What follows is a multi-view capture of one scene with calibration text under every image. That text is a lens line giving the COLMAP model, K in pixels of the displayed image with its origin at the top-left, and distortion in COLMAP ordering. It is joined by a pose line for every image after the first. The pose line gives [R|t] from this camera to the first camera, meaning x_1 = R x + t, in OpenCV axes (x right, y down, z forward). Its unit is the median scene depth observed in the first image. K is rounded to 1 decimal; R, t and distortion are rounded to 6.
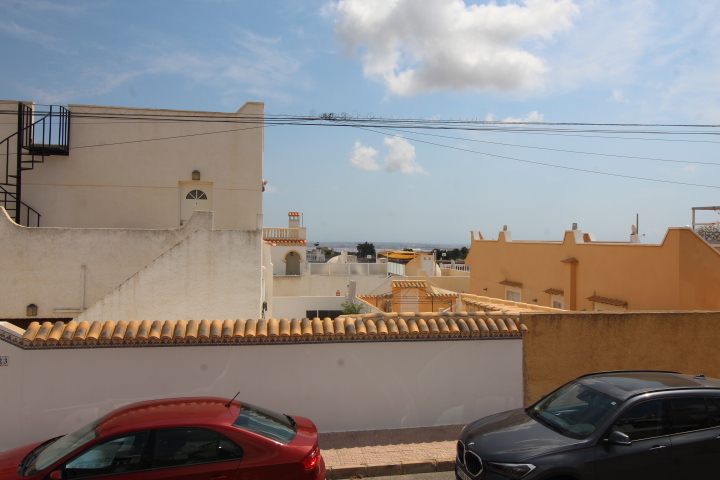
lens RADIAL K [[567.5, 0, 372.7], [0, 567.5, 240.9], [0, 0, 1]] dist [0.022081, -0.003243]
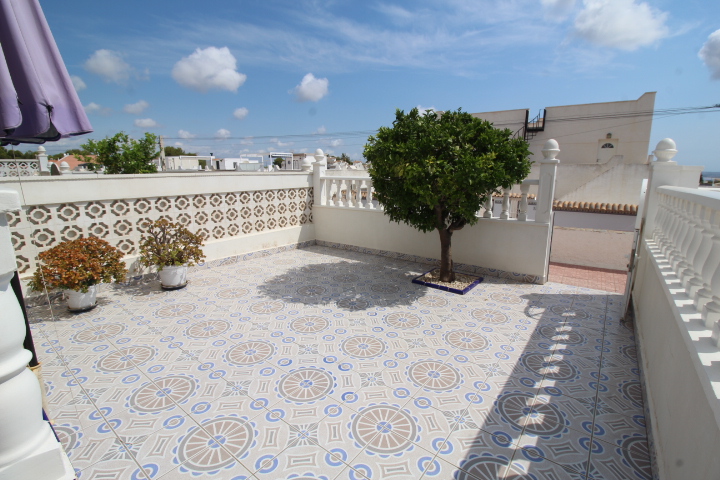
lens RADIAL K [[333.2, 0, 363.5], [0, 333.2, 233.7], [0, 0, 1]] dist [-0.006536, -0.007132]
pose [[0.706108, 0.124874, -0.697006, -0.098564], [0.006375, 0.983166, 0.182601, 0.005726], [0.708075, -0.133380, 0.693426, -0.667517]]
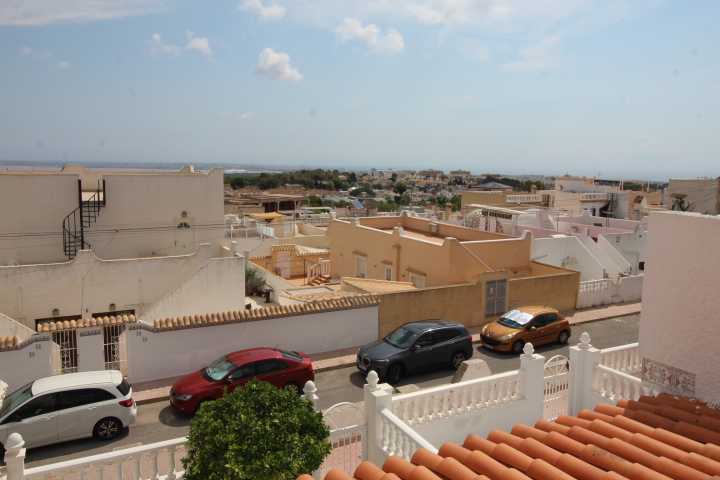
lens RADIAL K [[567.5, 0, 360.9], [0, 567.5, 227.4], [0, 0, 1]] dist [0.022081, -0.003243]
pose [[0.959514, -0.036417, 0.279296, -0.410303], [0.003358, 0.993015, 0.117941, -0.396917], [-0.281641, -0.112228, 0.952934, -1.053243]]
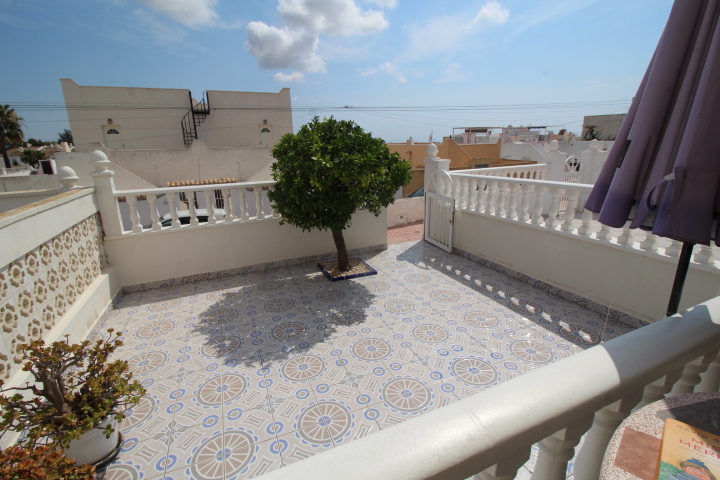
lens RADIAL K [[333.2, 0, 365.6], [0, 333.2, 235.6], [0, 0, 1]] dist [-0.006536, -0.007132]
pose [[0.964594, -0.102622, 0.242957, -0.426507], [0.032852, 0.960772, 0.275387, -0.041113], [-0.261687, -0.257655, 0.930126, -0.759376]]
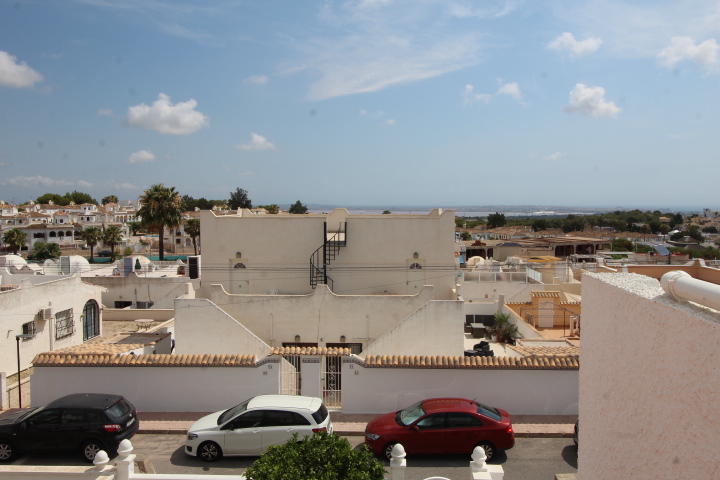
lens RADIAL K [[567.5, 0, 362.9], [0, 567.5, 242.4], [0, 0, 1]] dist [0.022081, -0.003243]
pose [[0.971212, -0.005352, -0.238155, -0.088892], [0.021195, 0.997724, 0.064013, -0.388409], [0.237270, -0.067218, 0.969115, -0.976644]]
